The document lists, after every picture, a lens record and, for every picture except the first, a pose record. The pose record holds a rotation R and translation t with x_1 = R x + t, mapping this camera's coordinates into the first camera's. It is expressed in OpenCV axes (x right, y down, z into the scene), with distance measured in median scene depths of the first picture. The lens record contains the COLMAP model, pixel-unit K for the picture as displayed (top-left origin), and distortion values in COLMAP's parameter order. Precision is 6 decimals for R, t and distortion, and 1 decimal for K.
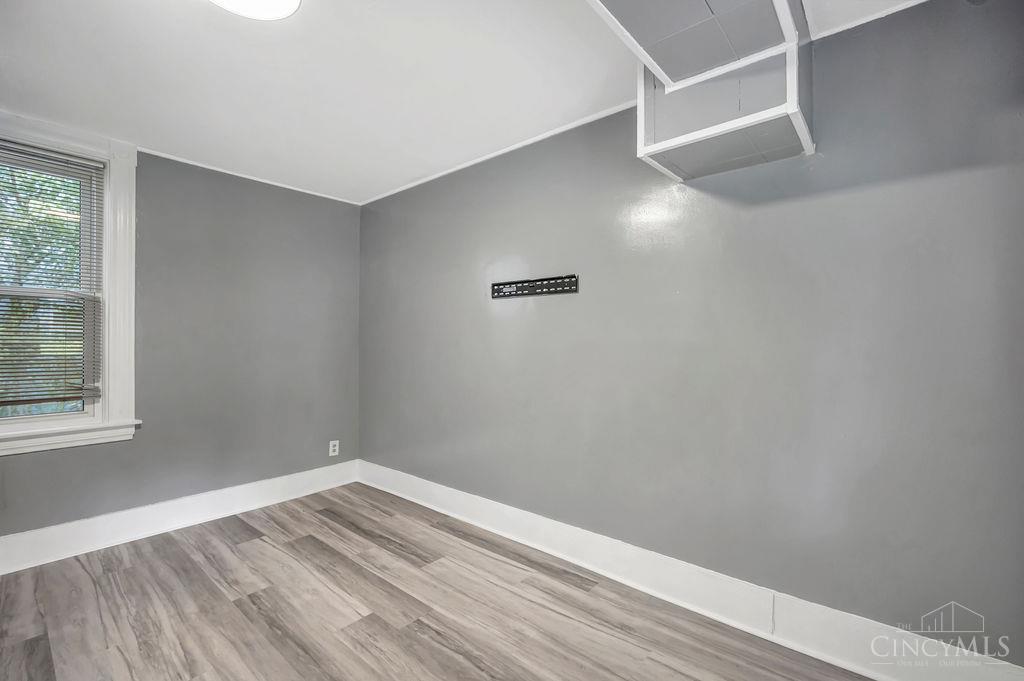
lens RADIAL K [[452.8, 0, 511.8], [0, 452.8, 340.5], [0, 0, 1]] dist [-0.004934, 0.001583]
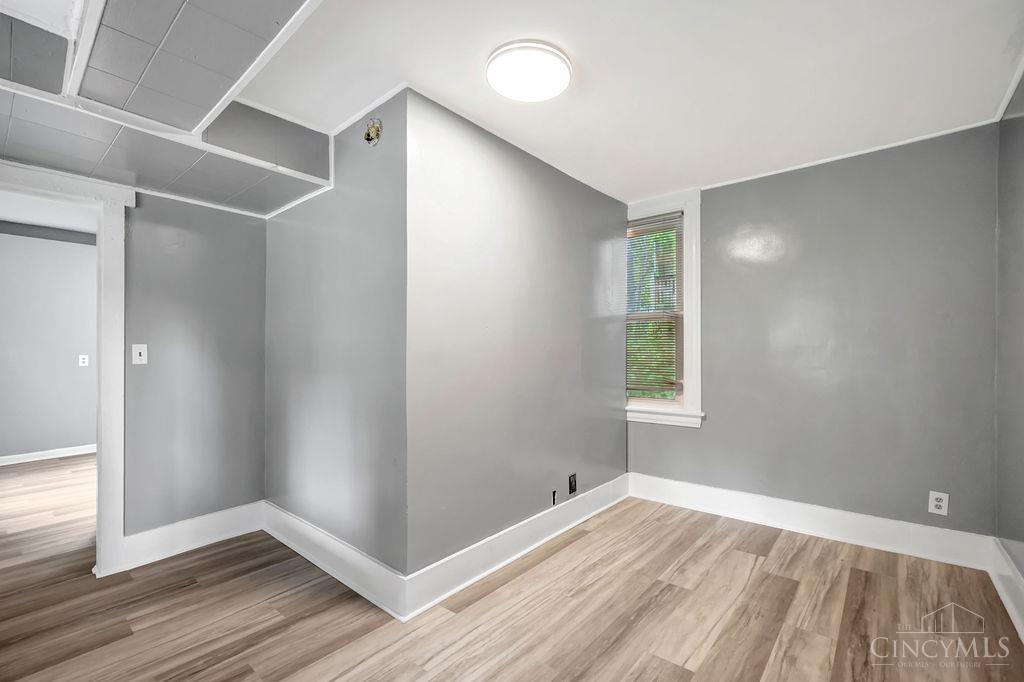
lens RADIAL K [[452.8, 0, 510.7], [0, 452.8, 347.3], [0, 0, 1]] dist [-0.004934, 0.001583]
pose [[0.005119, -0.008670, -0.999949, 0.394476], [0.007165, 0.999937, -0.008633, 0.007762], [0.999961, -0.007121, 0.005180, 0.497901]]
